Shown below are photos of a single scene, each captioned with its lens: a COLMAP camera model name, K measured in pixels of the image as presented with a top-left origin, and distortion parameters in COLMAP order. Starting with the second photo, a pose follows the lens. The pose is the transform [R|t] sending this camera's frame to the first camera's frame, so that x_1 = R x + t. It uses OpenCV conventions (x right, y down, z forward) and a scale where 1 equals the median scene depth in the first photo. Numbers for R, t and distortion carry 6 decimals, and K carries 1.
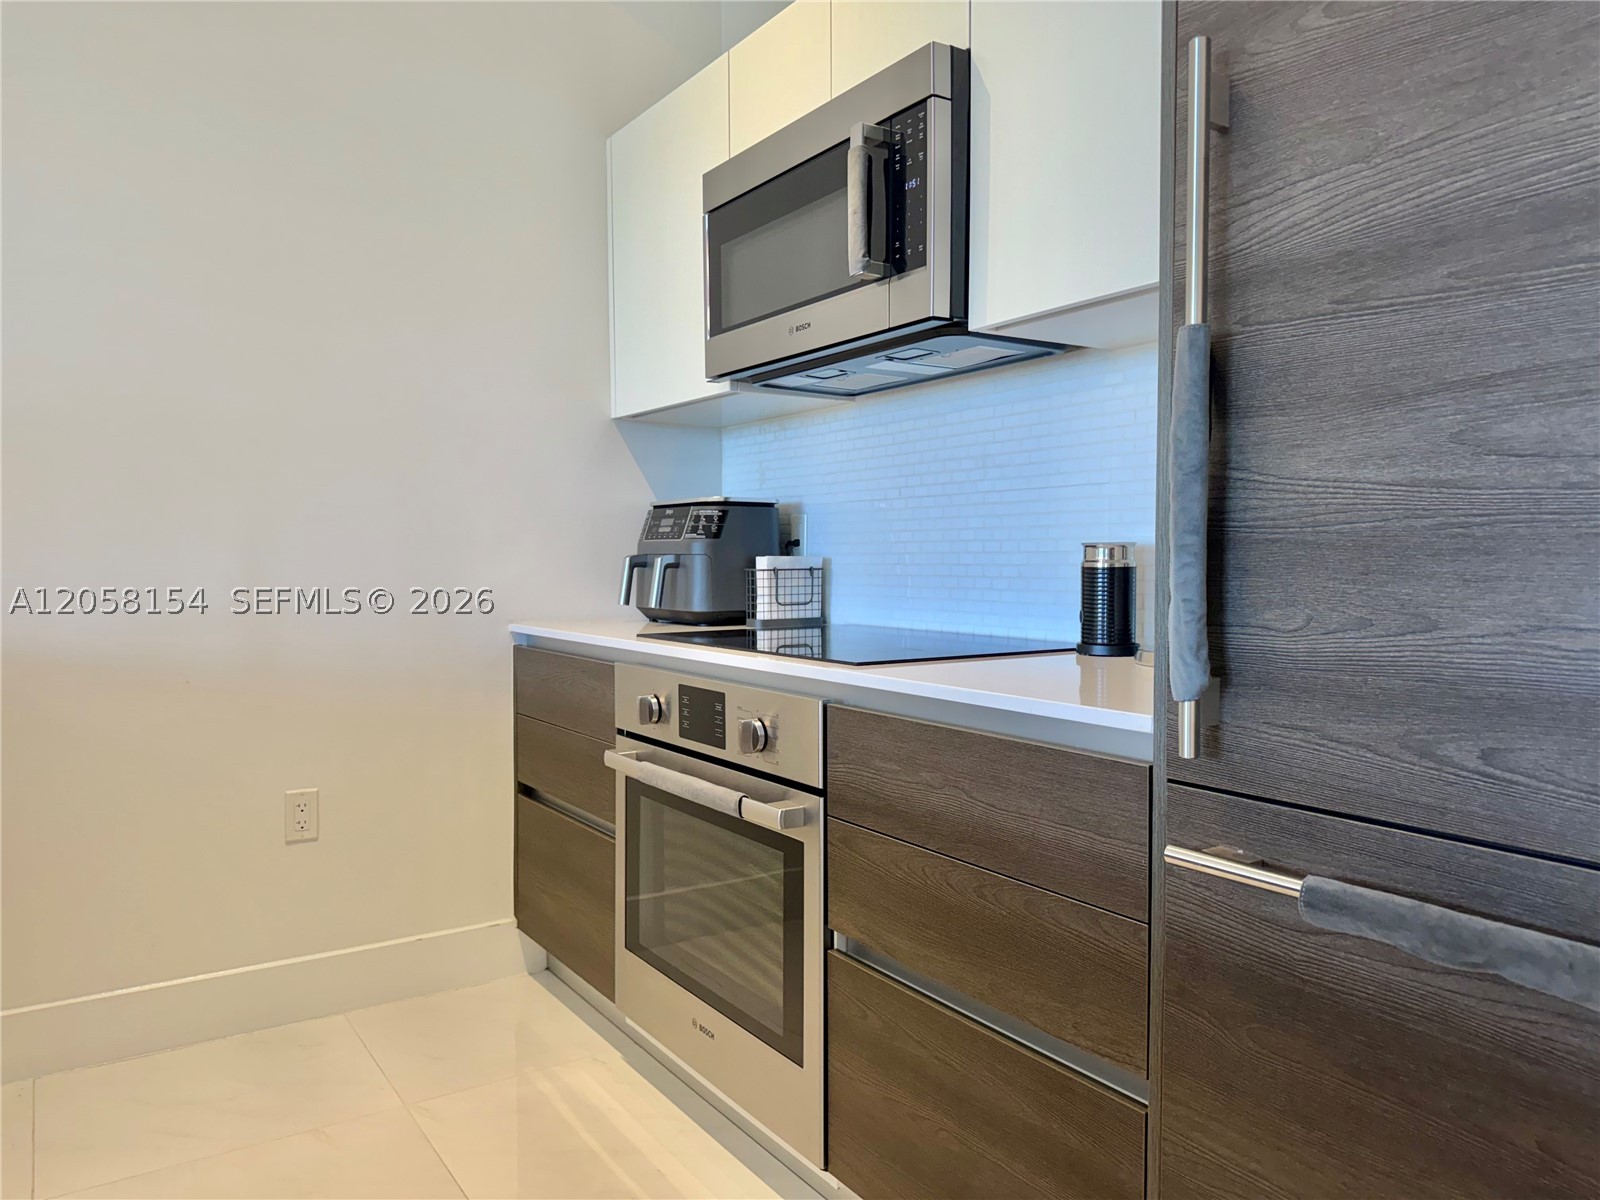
lens RADIAL K [[1138.1, 0, 788.5], [0, 1138.1, 597.3], [0, 0, 1]] dist [0.077189, -0.108467]
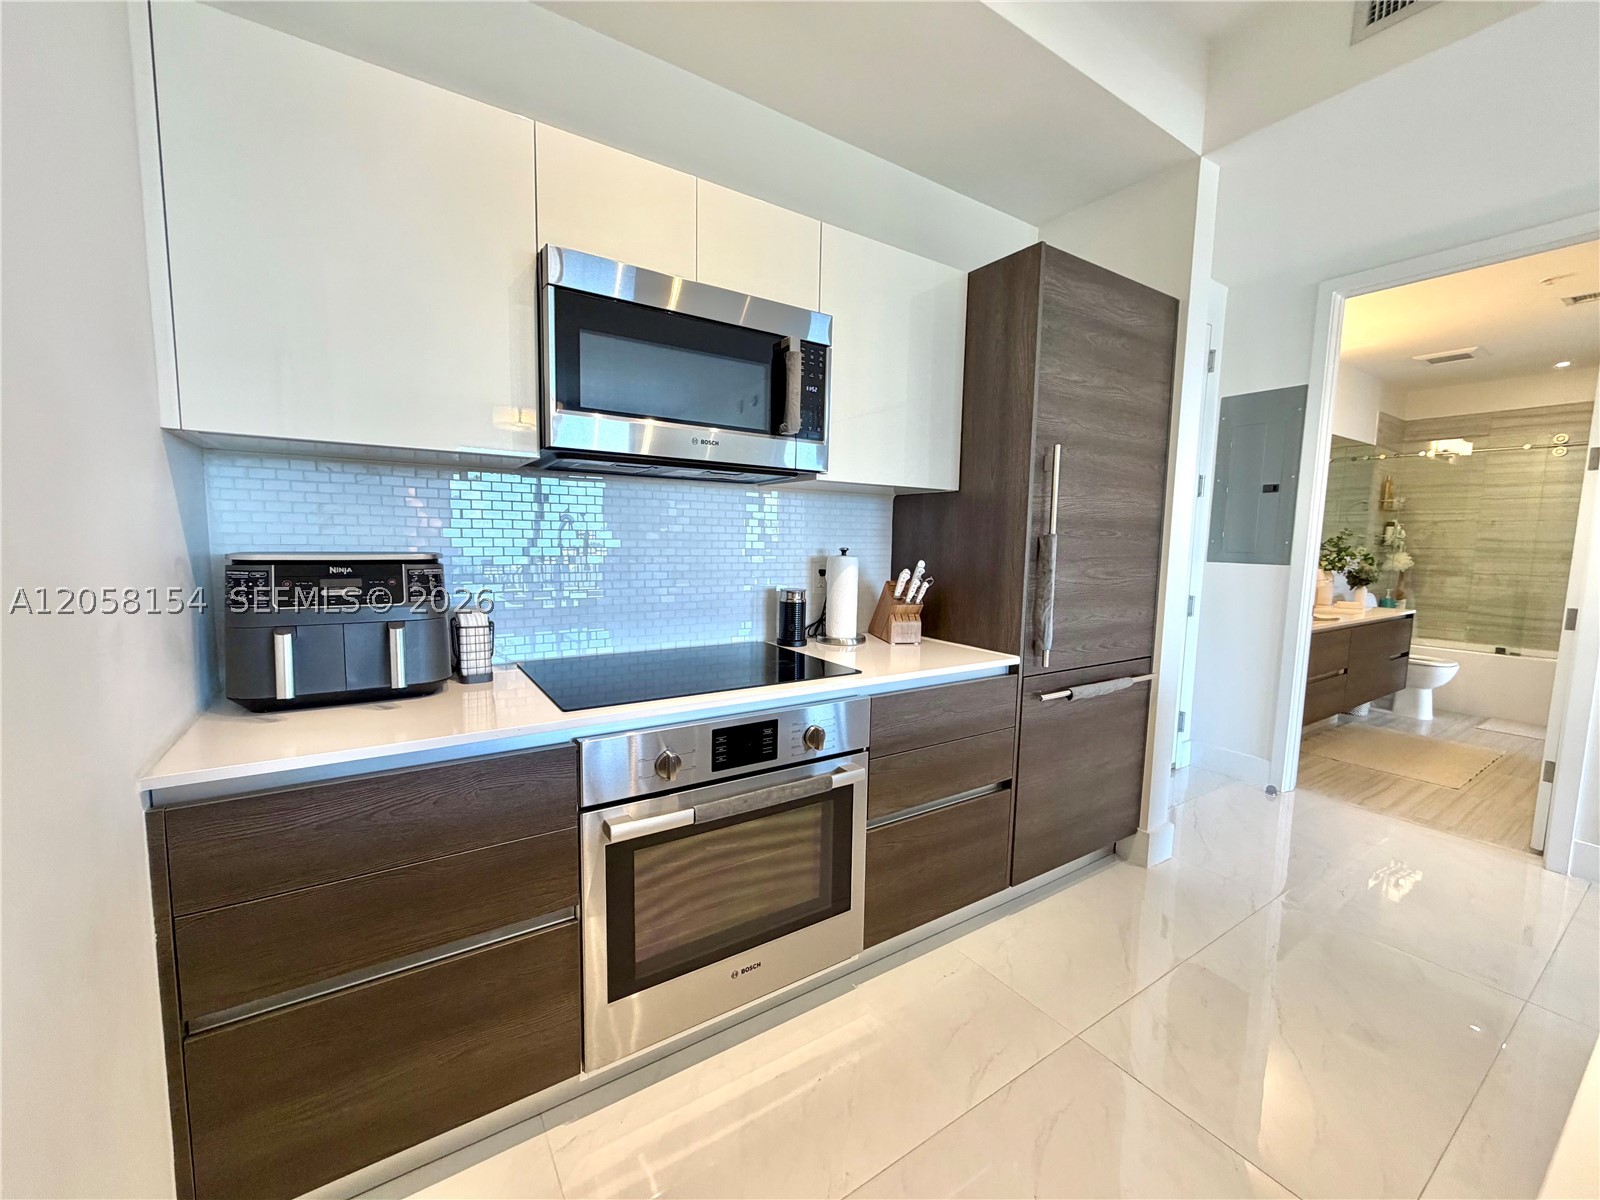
lens RADIAL K [[638.3, 0, 793.8], [0, 638.3, 599.7], [0, 0, 1]] dist [-0.000548, 0.004039]
pose [[-0.006510, -0.095681, 0.995391, -0.827303], [0.017191, 0.995254, 0.095780, -0.136064], [-0.999831, 0.017735, -0.004834, 0.997952]]
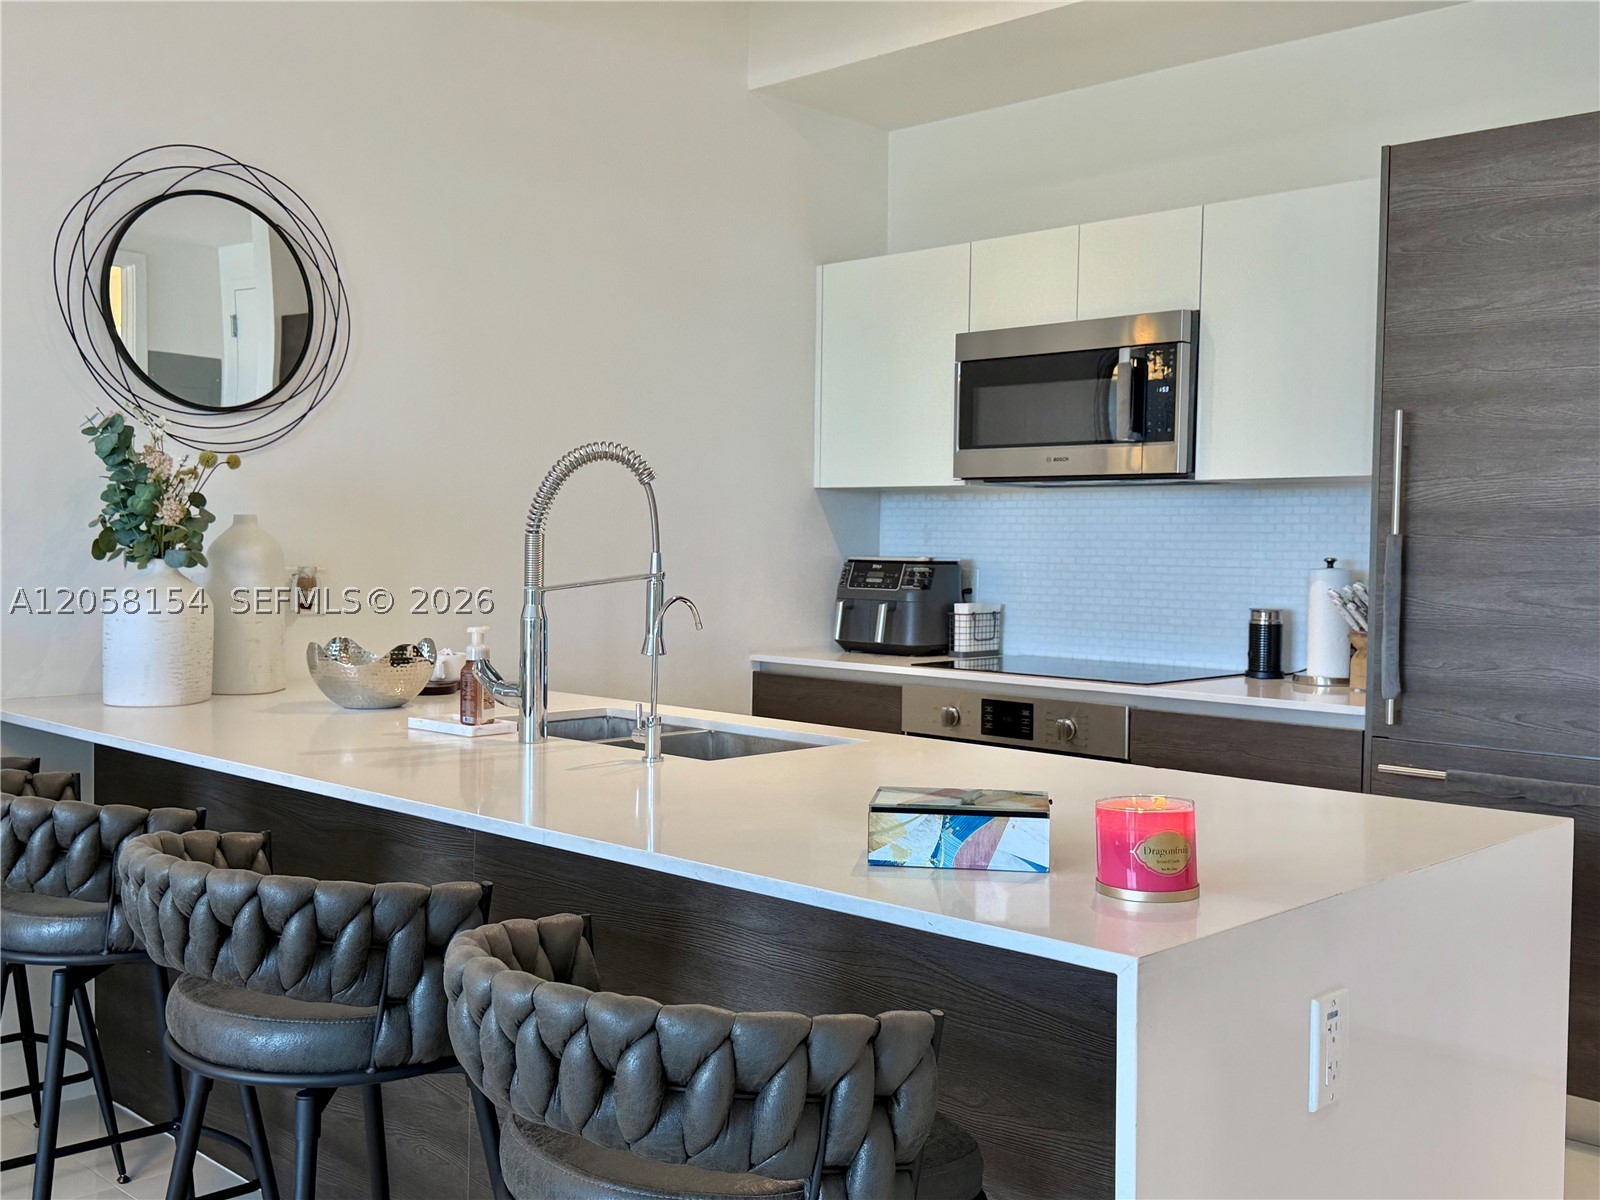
lens RADIAL K [[1598.0, 0, 796.2], [0, 1598.0, 595.8], [0, 0, 1]] dist [0.141879, -0.338686]
pose [[0.974831, 0.006759, 0.222843, -0.869662], [-0.006815, 0.999977, -0.000518, -0.059787], [-0.222841, -0.001014, 0.974854, -1.065903]]
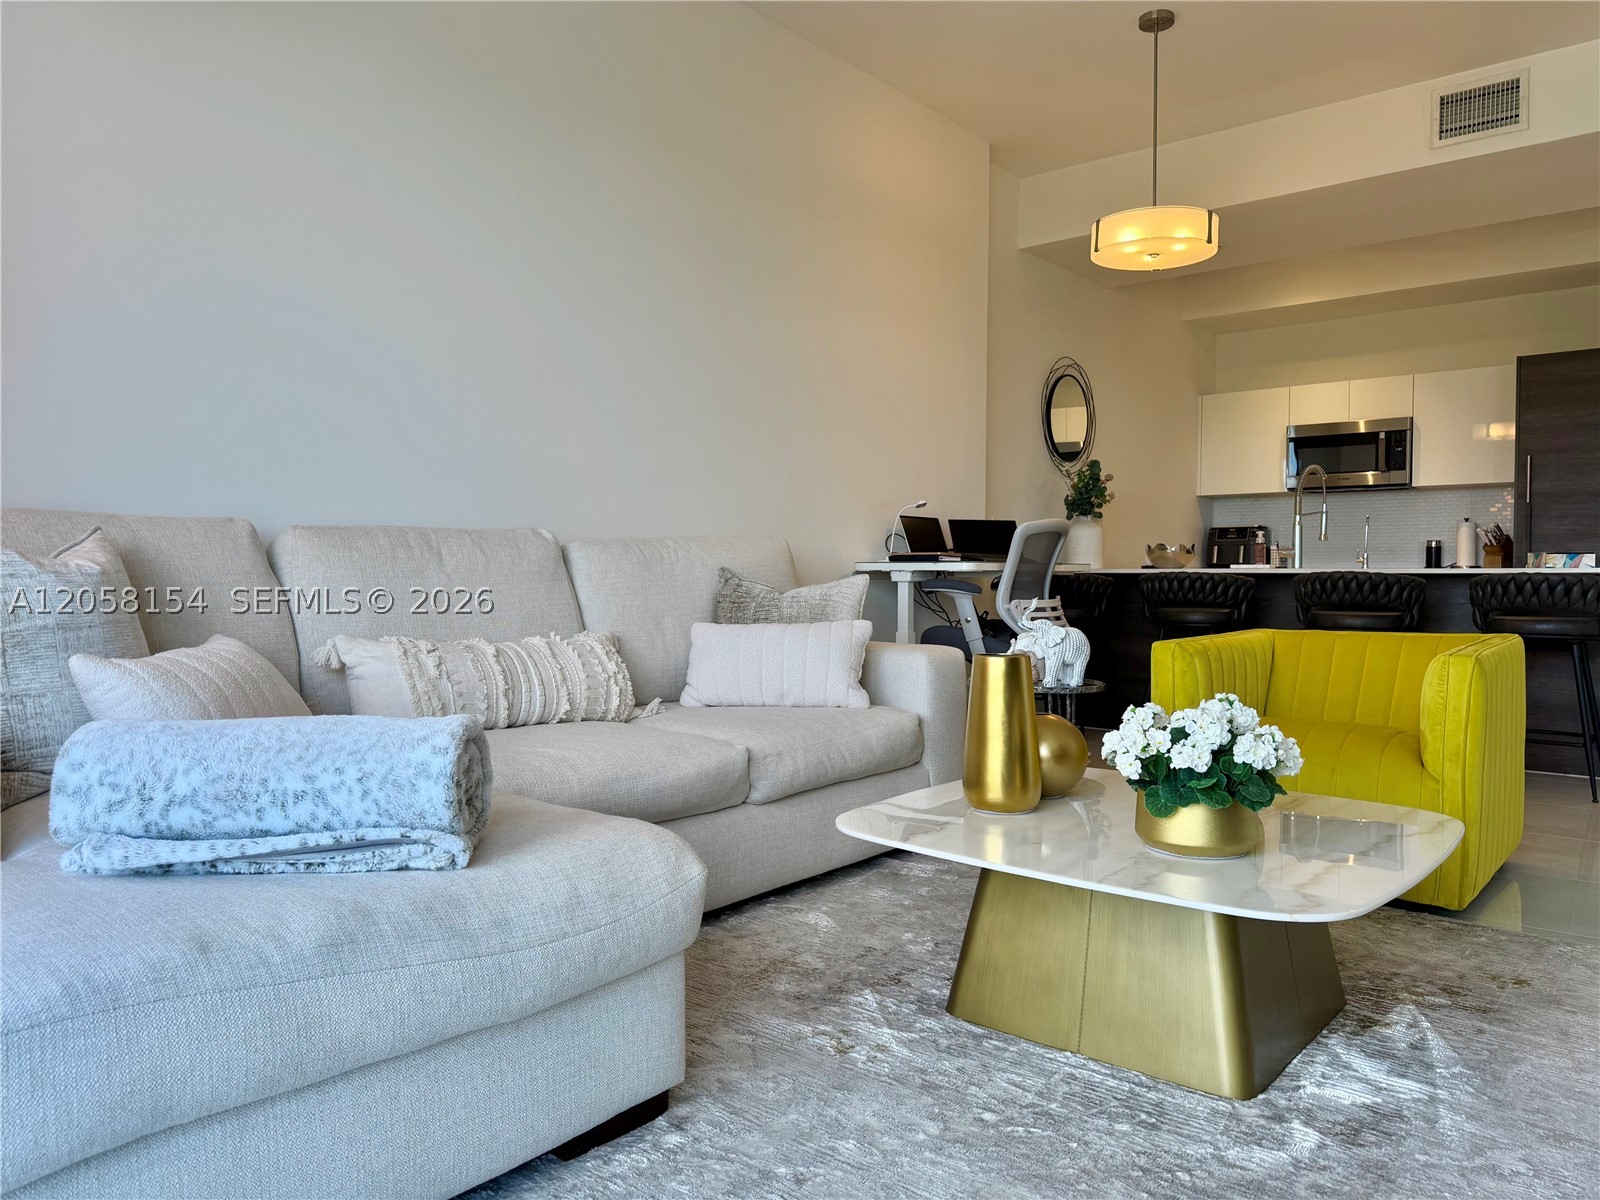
lens RADIAL K [[1138.1, 0, 788.5], [0, 1138.1, 597.3], [0, 0, 1]] dist [0.077189, -0.108467]
pose [[0.953105, 0.000529, 0.302641, -2.987606], [0.004548, 0.999861, -0.016069, 0.198494], [-0.302607, 0.016691, 0.952969, -2.065074]]
